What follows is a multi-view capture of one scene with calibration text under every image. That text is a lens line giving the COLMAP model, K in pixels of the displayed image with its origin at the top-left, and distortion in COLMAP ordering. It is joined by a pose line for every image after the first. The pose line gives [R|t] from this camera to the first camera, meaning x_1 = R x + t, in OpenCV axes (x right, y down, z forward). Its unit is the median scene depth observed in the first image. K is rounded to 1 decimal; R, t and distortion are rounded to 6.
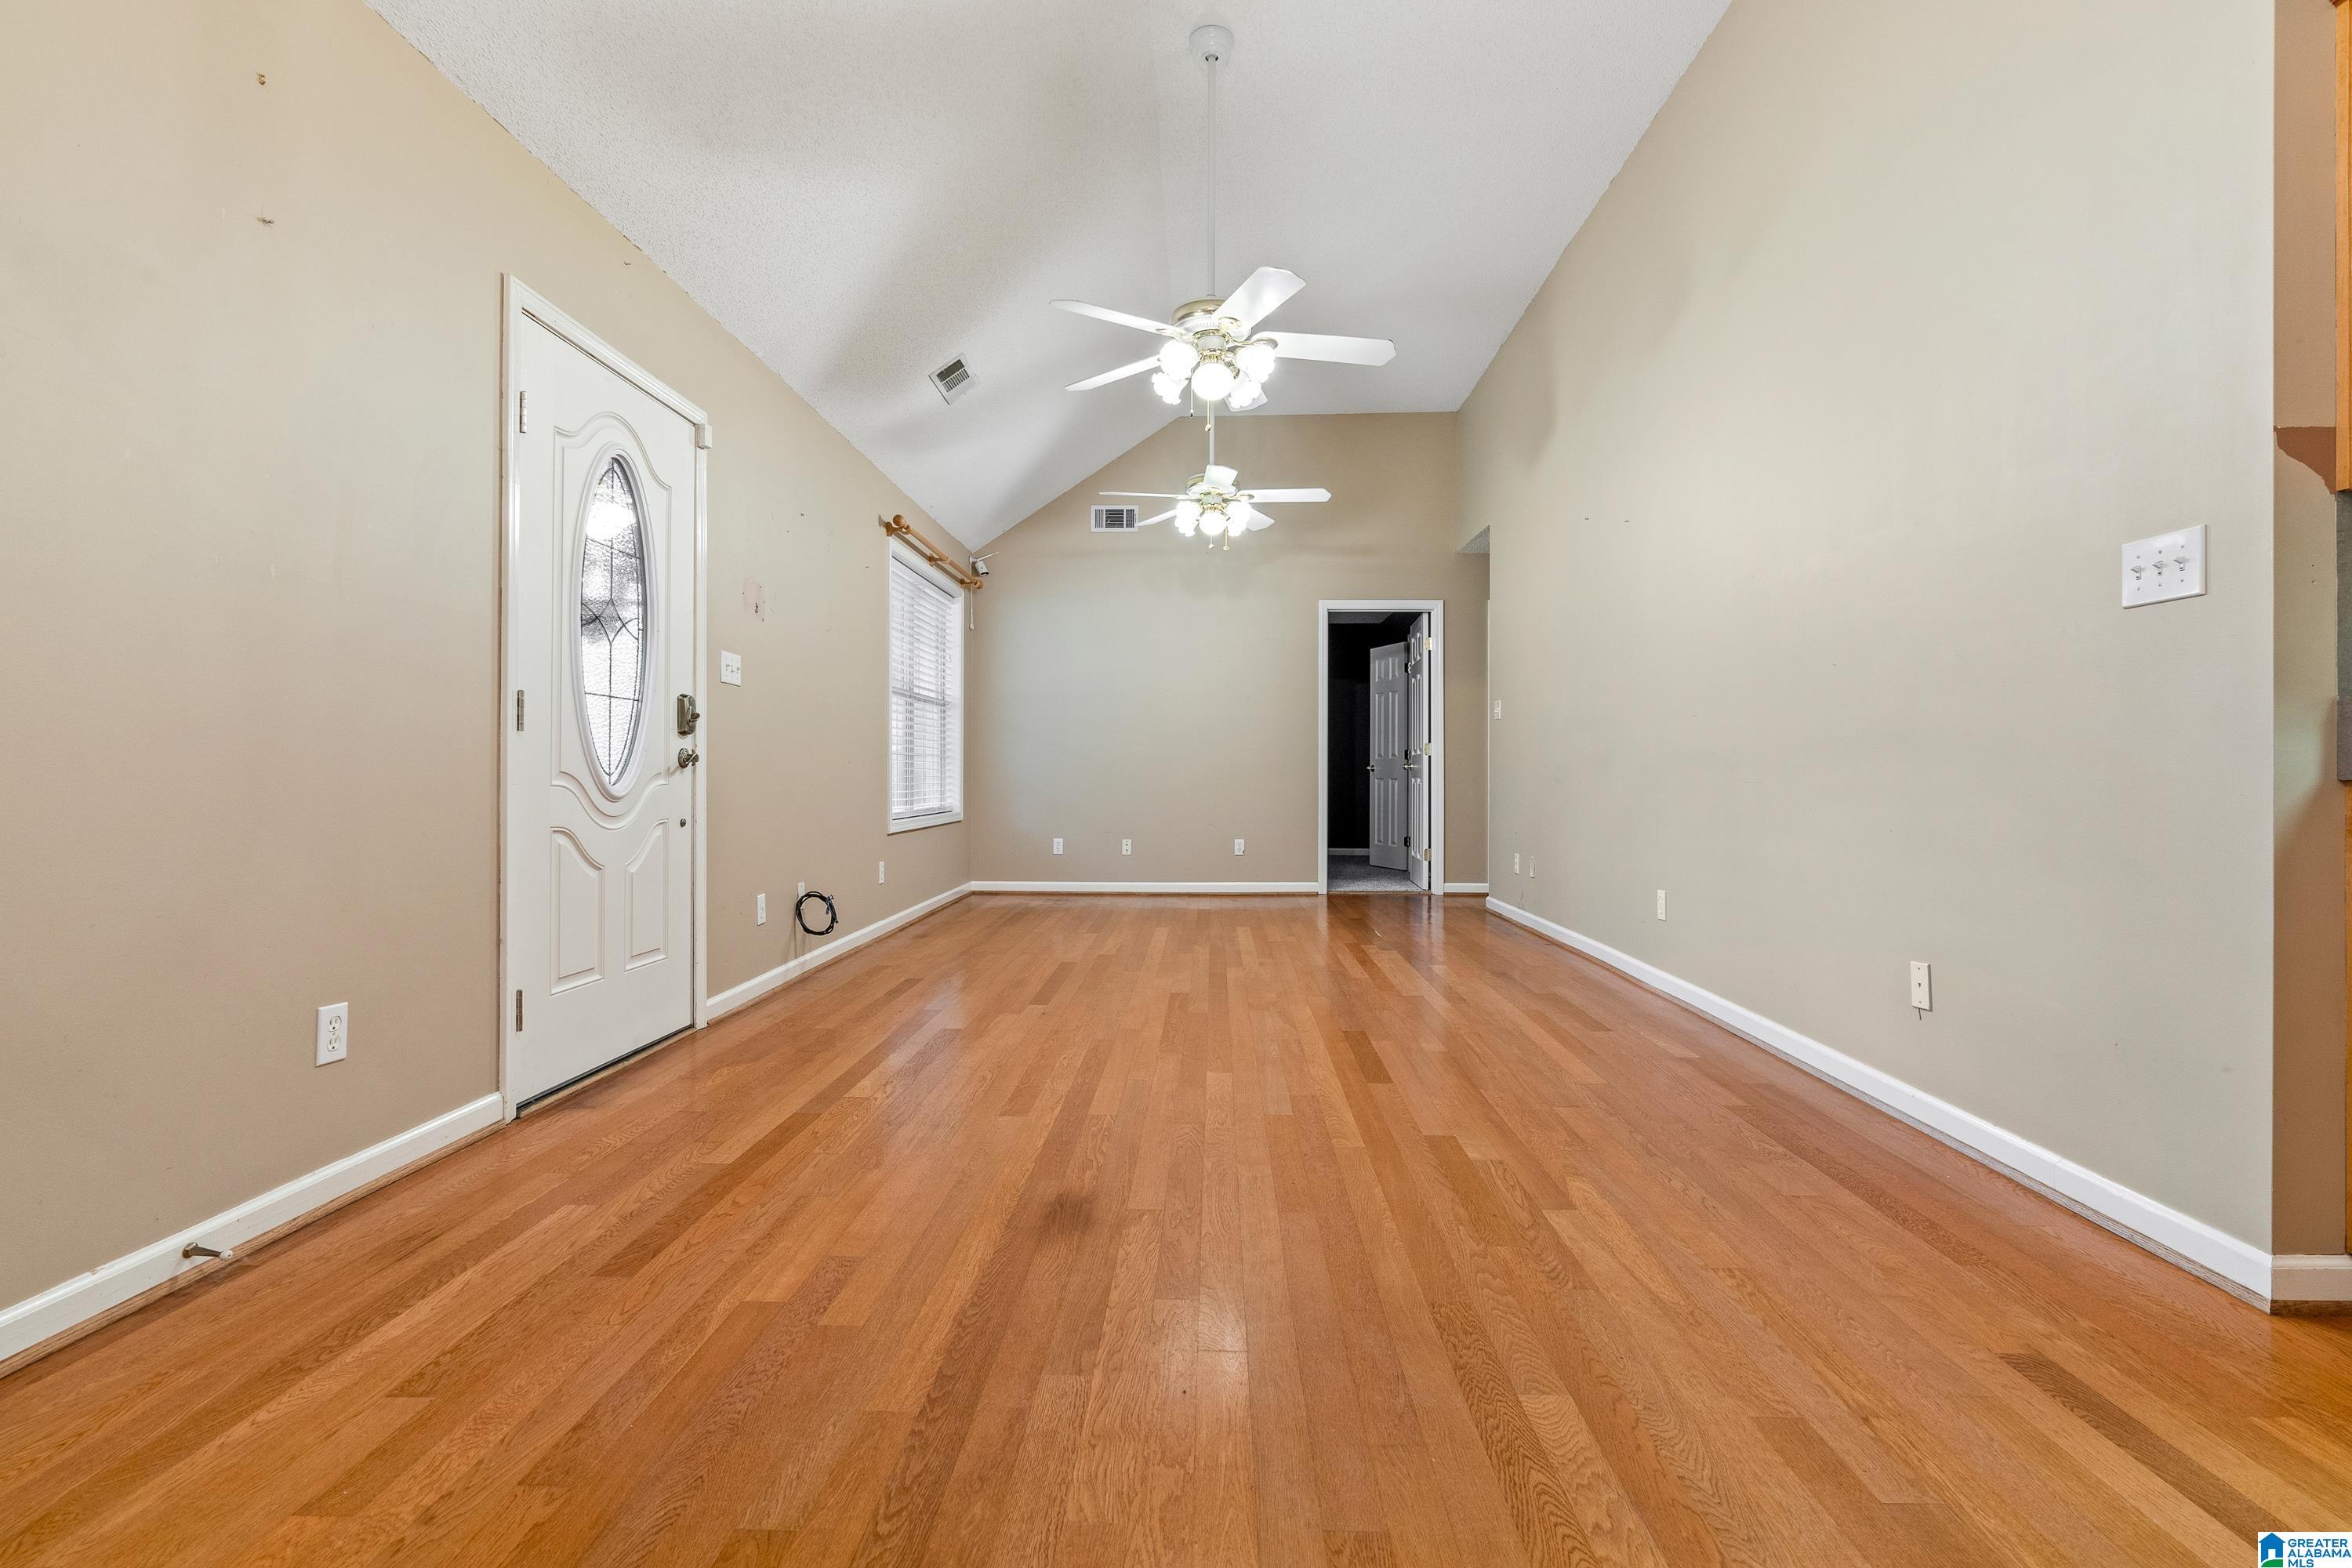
lens RADIAL K [[1076.1, 0, 1177.6], [0, 1076.1, 765.2], [0, 0, 1]] dist [-0.009100, 0.002688]
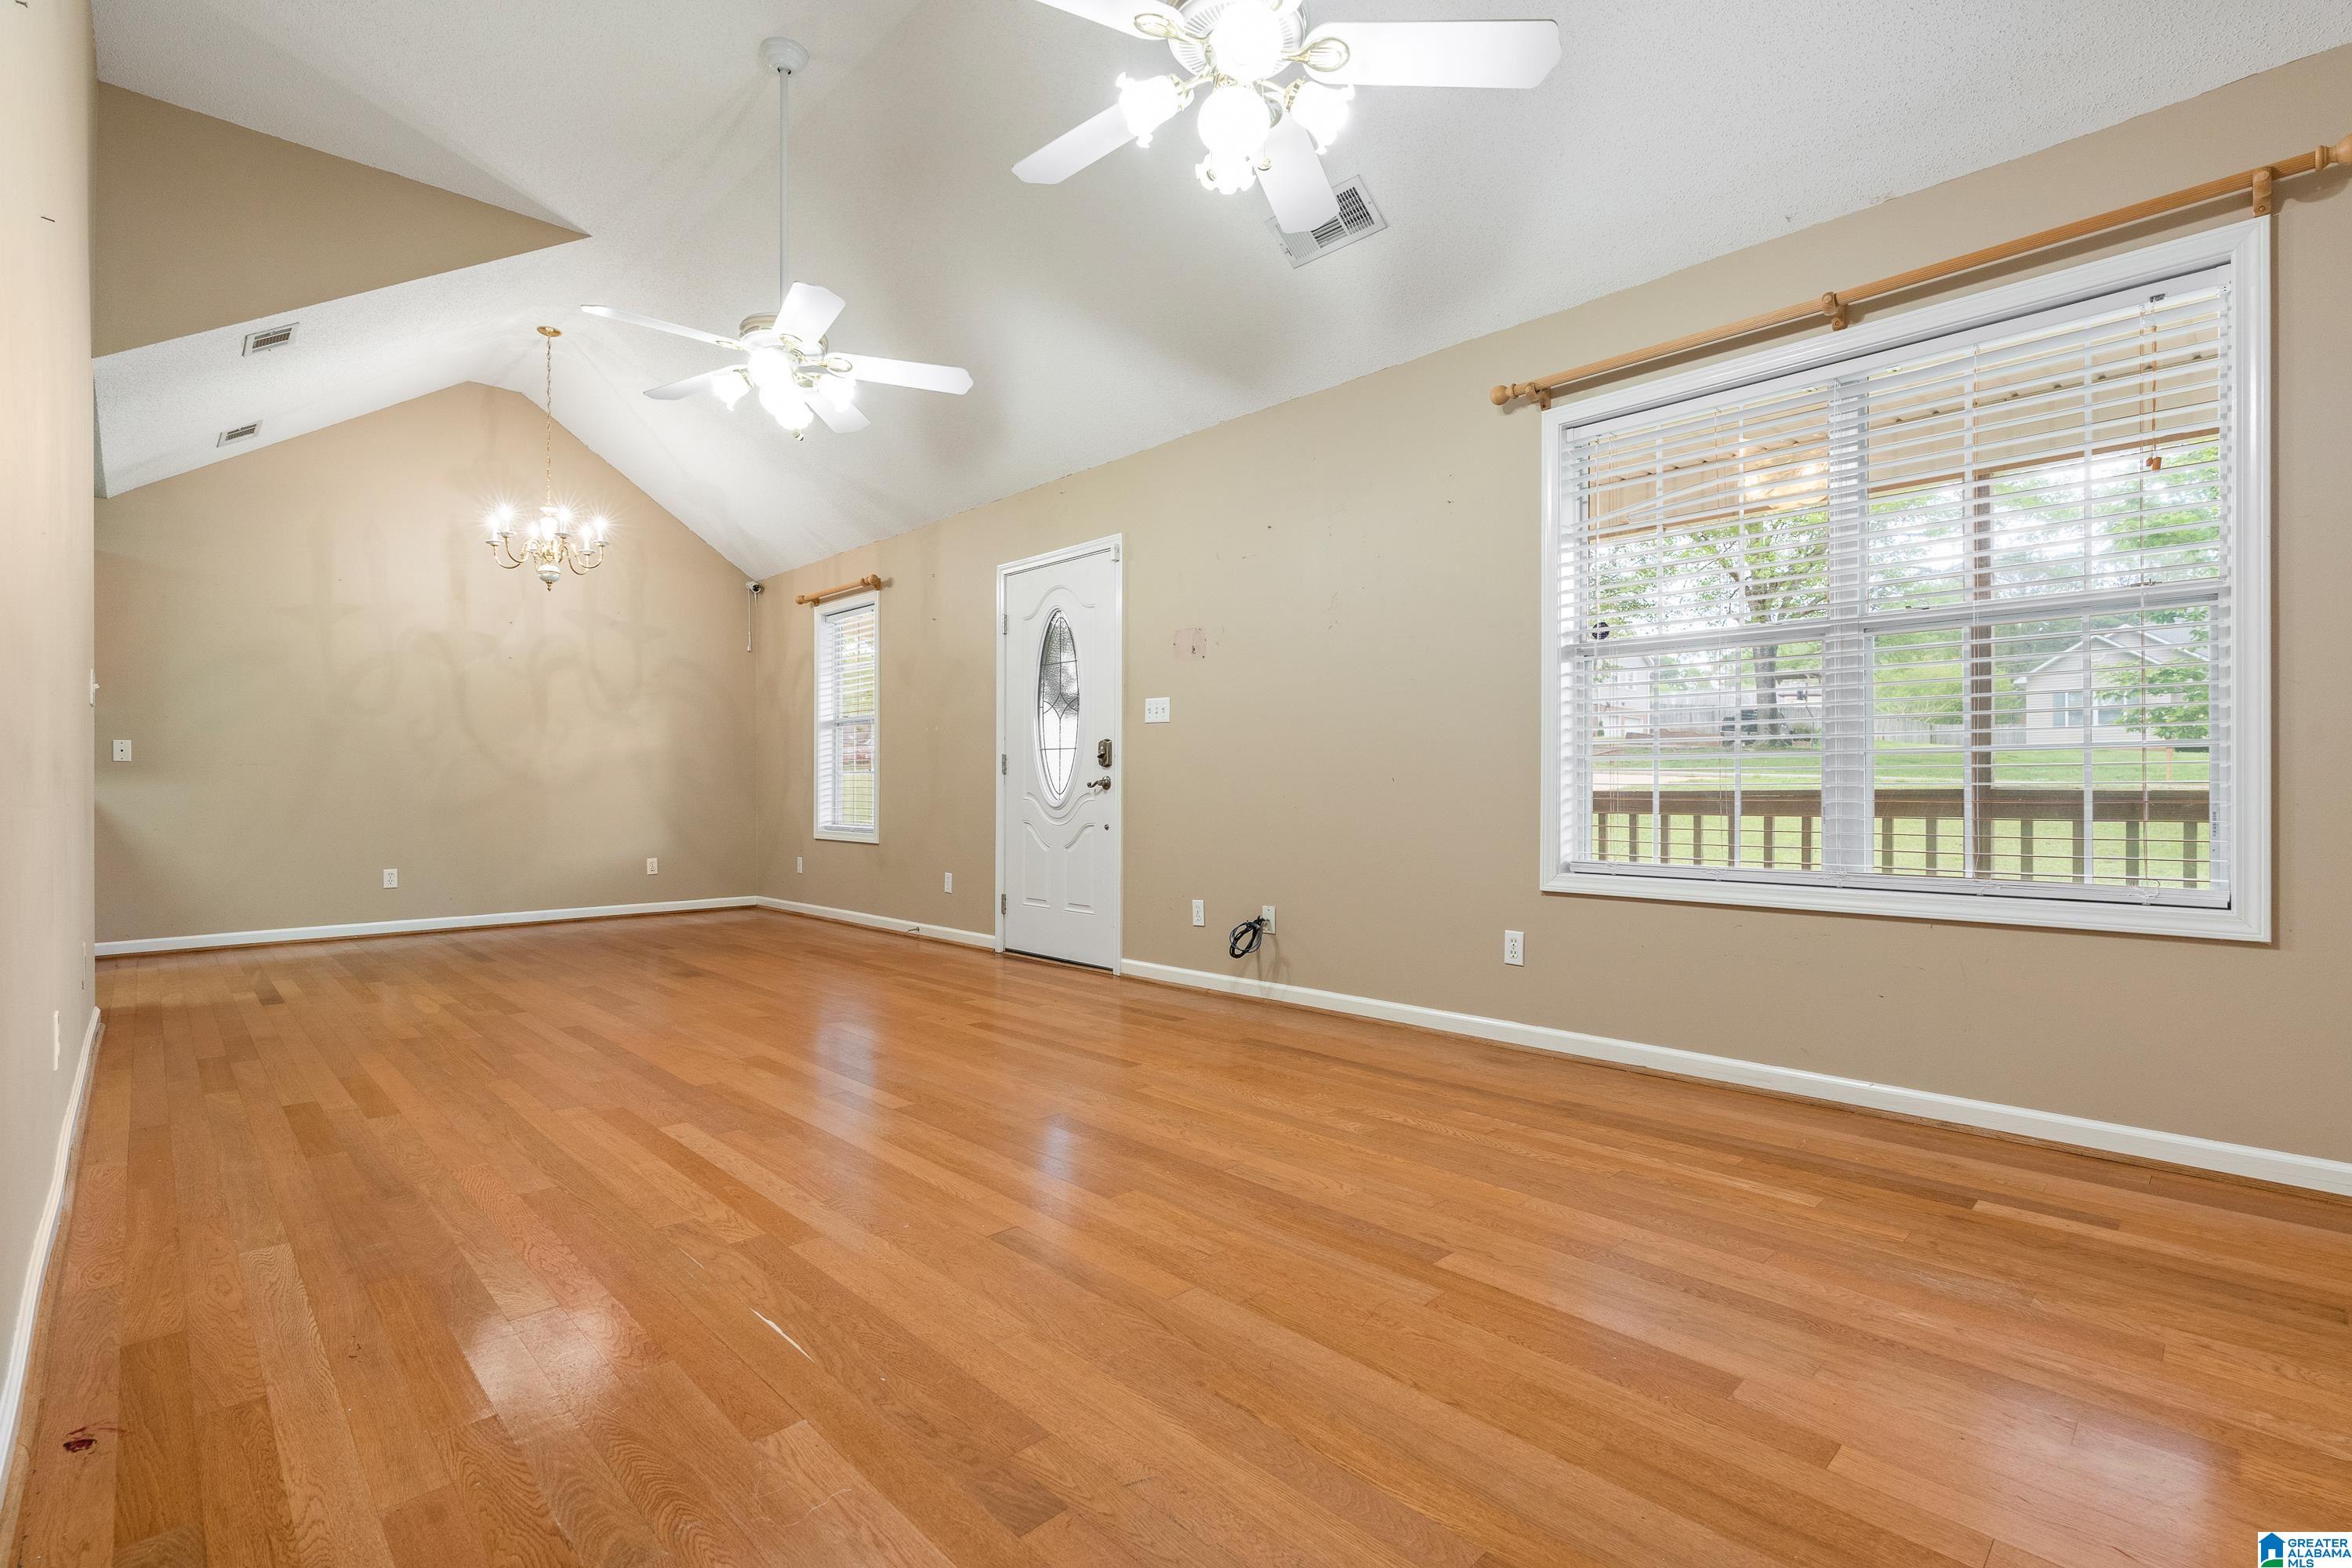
lens RADIAL K [[1076.1, 0, 1172.2], [0, 1076.1, 785.9], [0, 0, 1]] dist [-0.009100, 0.002688]
pose [[-0.695473, -0.003406, -0.718544, 0.691803], [0.005662, 0.999932, -0.010221, 0.017079], [0.718530, -0.011177, -0.695406, 2.728609]]
